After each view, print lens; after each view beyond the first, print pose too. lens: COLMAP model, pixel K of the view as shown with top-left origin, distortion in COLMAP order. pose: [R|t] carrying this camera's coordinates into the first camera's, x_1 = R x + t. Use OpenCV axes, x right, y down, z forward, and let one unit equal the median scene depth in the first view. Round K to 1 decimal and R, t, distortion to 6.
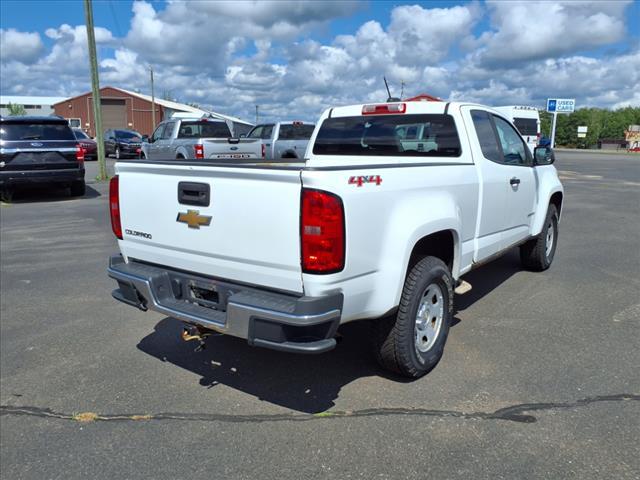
lens RADIAL K [[530.3, 0, 320.0], [0, 530.3, 240.0], [0, 0, 1]] dist [0.138109, -0.387063]
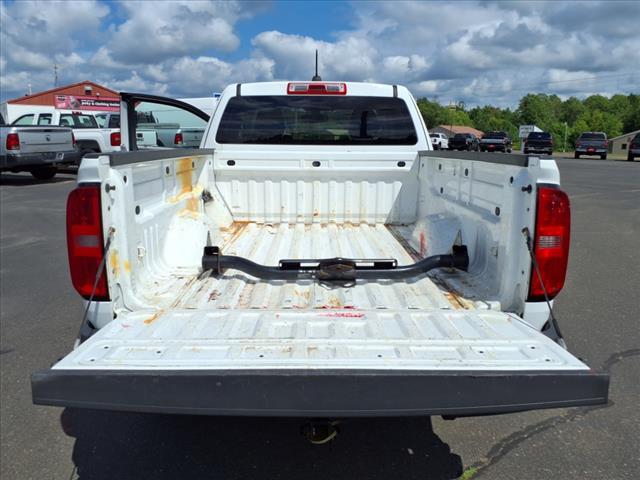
lens RADIAL K [[530.3, 0, 320.0], [0, 530.3, 240.0], [0, 0, 1]] dist [0.138109, -0.387063]
pose [[0.792801, -0.108990, 0.599656, -0.407398], [0.104186, 0.993634, 0.042853, -0.046344], [-0.600509, 0.028502, 0.799110, 0.342590]]
